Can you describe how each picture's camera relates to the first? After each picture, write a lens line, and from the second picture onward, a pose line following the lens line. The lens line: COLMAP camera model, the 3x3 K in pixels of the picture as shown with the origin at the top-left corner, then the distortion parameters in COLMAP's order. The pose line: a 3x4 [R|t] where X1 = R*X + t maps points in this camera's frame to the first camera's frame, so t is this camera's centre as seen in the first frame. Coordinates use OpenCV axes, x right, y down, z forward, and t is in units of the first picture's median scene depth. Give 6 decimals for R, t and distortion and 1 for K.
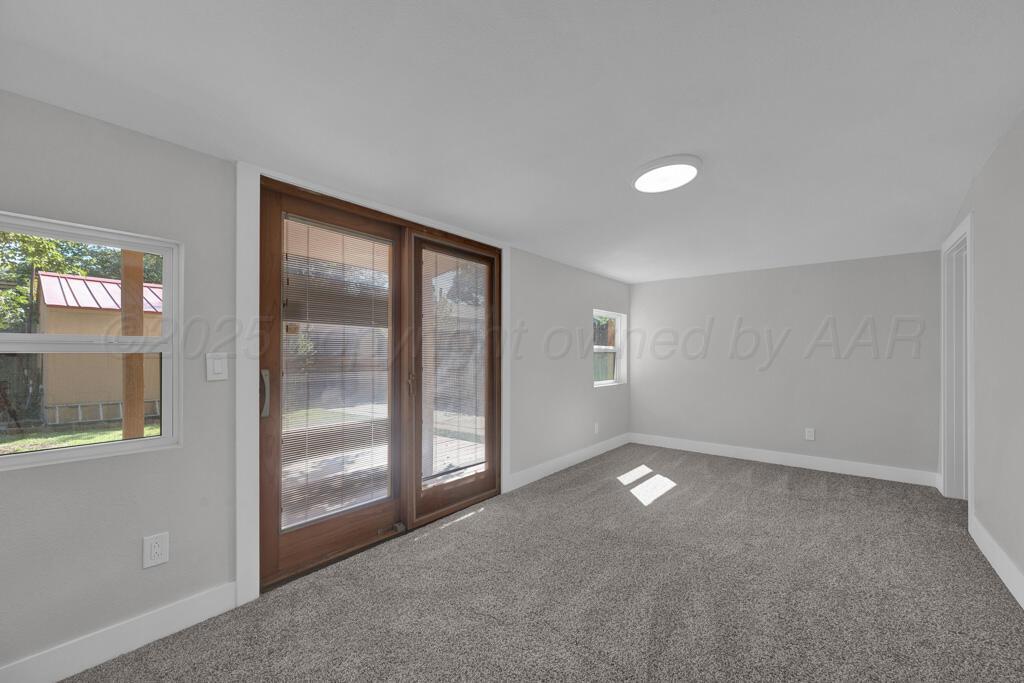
lens RADIAL K [[416.1, 0, 508.5], [0, 416.1, 351.3], [0, 0, 1]] dist [0.000049, 0.000108]
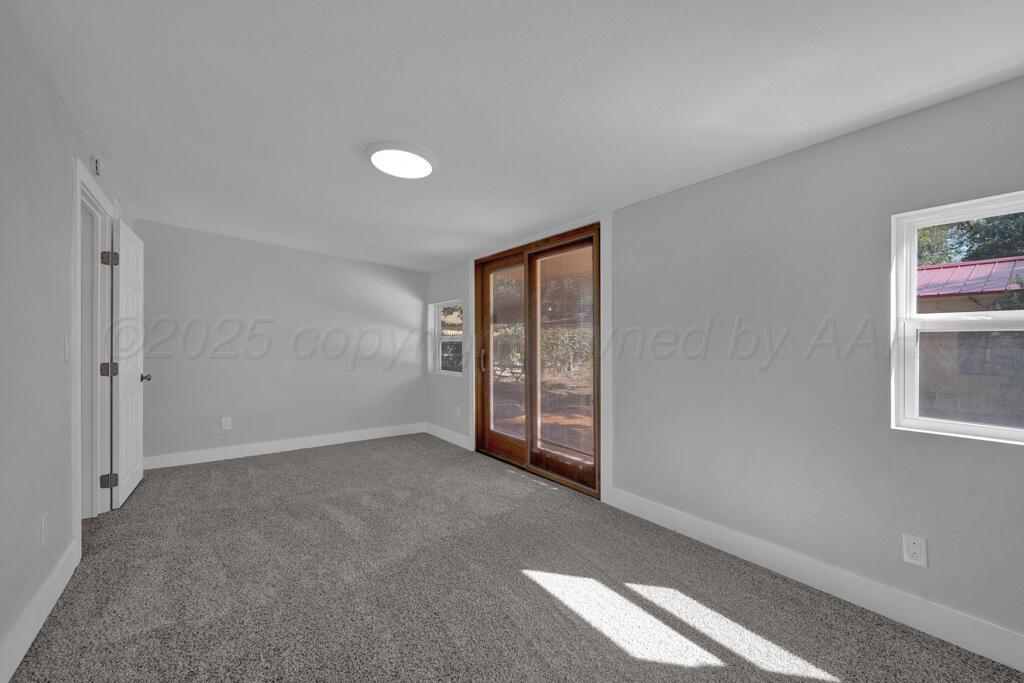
lens RADIAL K [[417.9, 0, 508.3], [0, 417.9, 340.7], [0, 0, 1]] dist [-0.001772, -0.000156]
pose [[-0.271456, -0.007327, -0.962423, 0.898436], [0.006789, 0.999932, -0.009527, 0.013217], [0.962427, -0.009121, -0.271388, 1.071166]]
